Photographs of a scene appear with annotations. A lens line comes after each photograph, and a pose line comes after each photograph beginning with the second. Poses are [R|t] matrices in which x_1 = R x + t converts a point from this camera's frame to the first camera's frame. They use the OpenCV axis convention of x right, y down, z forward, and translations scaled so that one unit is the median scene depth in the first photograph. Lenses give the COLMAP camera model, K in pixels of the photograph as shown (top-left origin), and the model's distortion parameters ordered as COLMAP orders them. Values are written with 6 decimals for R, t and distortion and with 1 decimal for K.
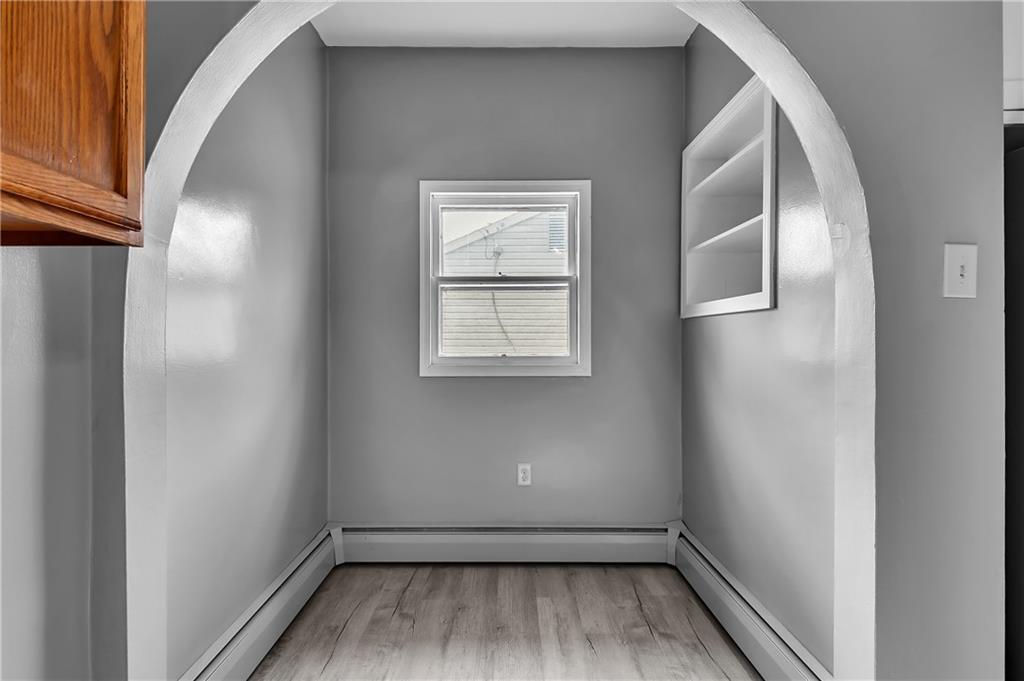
lens RADIAL K [[524.5, 0, 485.3], [0, 524.5, 338.0], [0, 0, 1]] dist [0.001846, -0.000152]
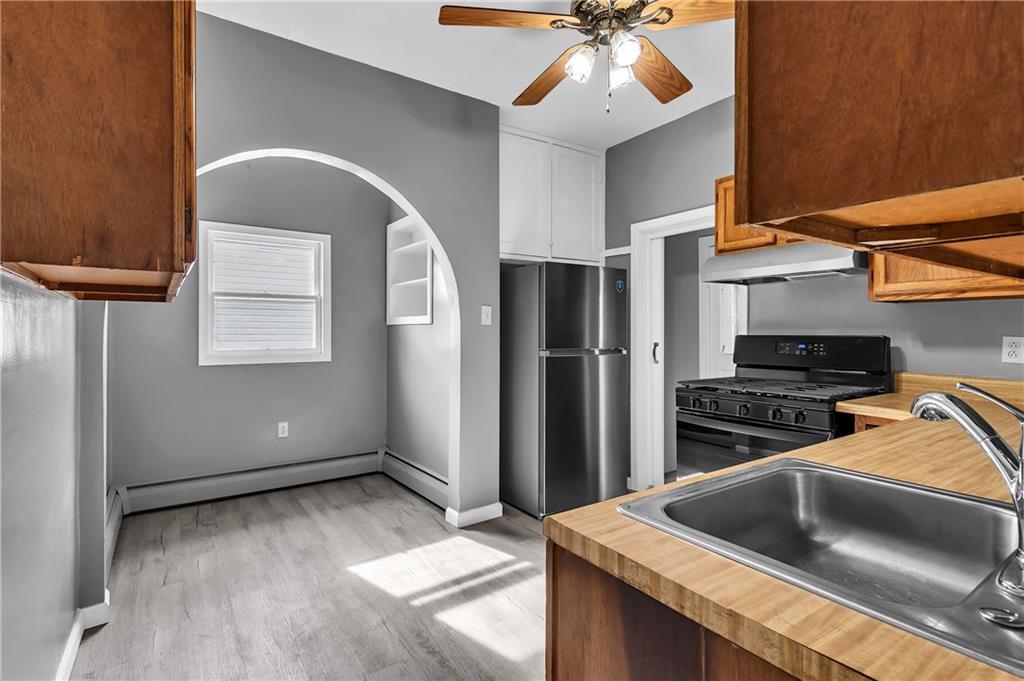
lens RADIAL K [[493.2, 0, 504.7], [0, 493.2, 330.8], [0, 0, 1]] dist [0.045685, -0.000436]
pose [[0.821961, 0.006263, 0.569509, -0.236995], [-0.004661, 0.999980, -0.004268, -0.015177], [-0.569524, 0.000854, 0.821974, -0.560530]]
